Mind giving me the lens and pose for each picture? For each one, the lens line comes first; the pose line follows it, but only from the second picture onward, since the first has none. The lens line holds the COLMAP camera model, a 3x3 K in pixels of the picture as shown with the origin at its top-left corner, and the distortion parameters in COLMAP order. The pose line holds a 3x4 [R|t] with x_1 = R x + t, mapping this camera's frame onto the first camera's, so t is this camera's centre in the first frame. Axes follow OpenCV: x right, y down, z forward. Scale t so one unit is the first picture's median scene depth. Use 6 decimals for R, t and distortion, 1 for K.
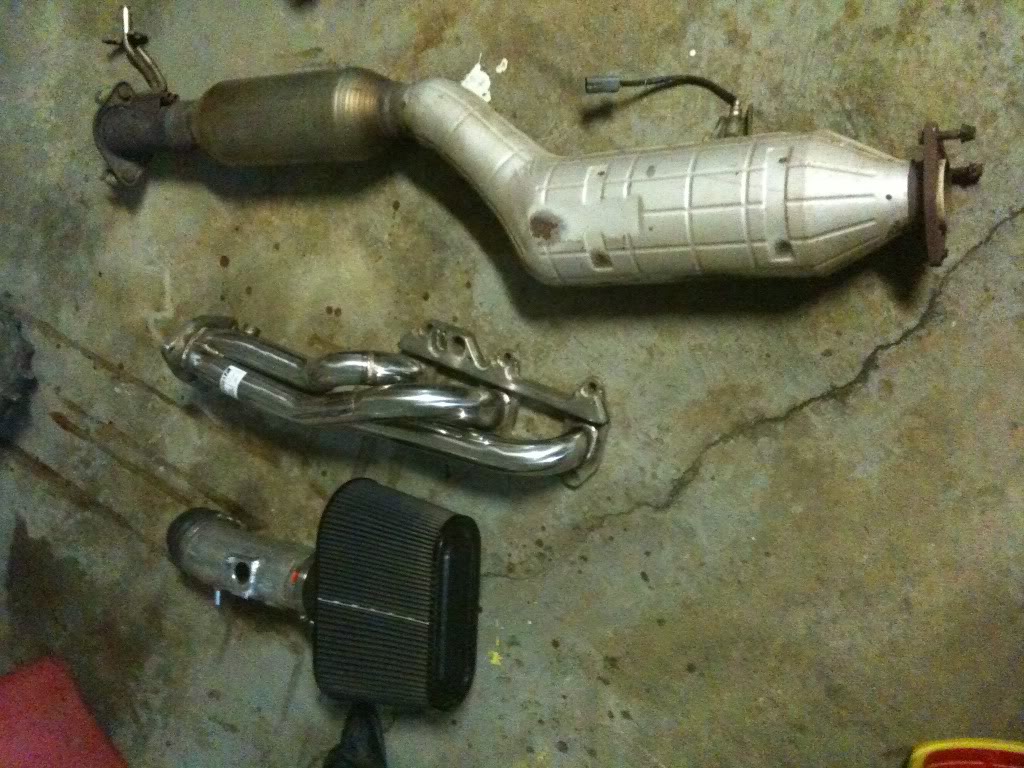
lens RADIAL K [[1063.5, 0, 512.0], [0, 1063.5, 384.0], [0, 0, 1]] dist [0.124038, -0.386499]
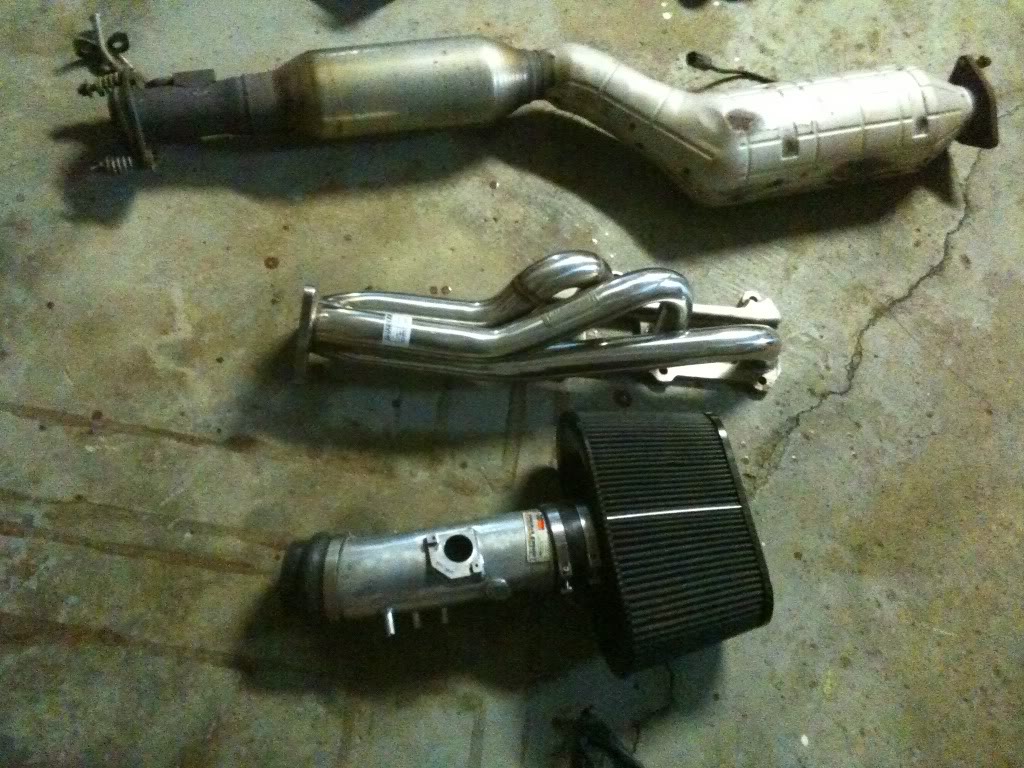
lens RADIAL K [[1063.5, 0, 512.0], [0, 1063.5, 384.0], [0, 0, 1]] dist [0.124038, -0.386499]
pose [[0.769115, 0.032374, 0.638289, -0.661621], [0.294748, 0.868197, -0.399196, 0.361720], [-0.567085, 0.495162, 0.658202, 0.391936]]
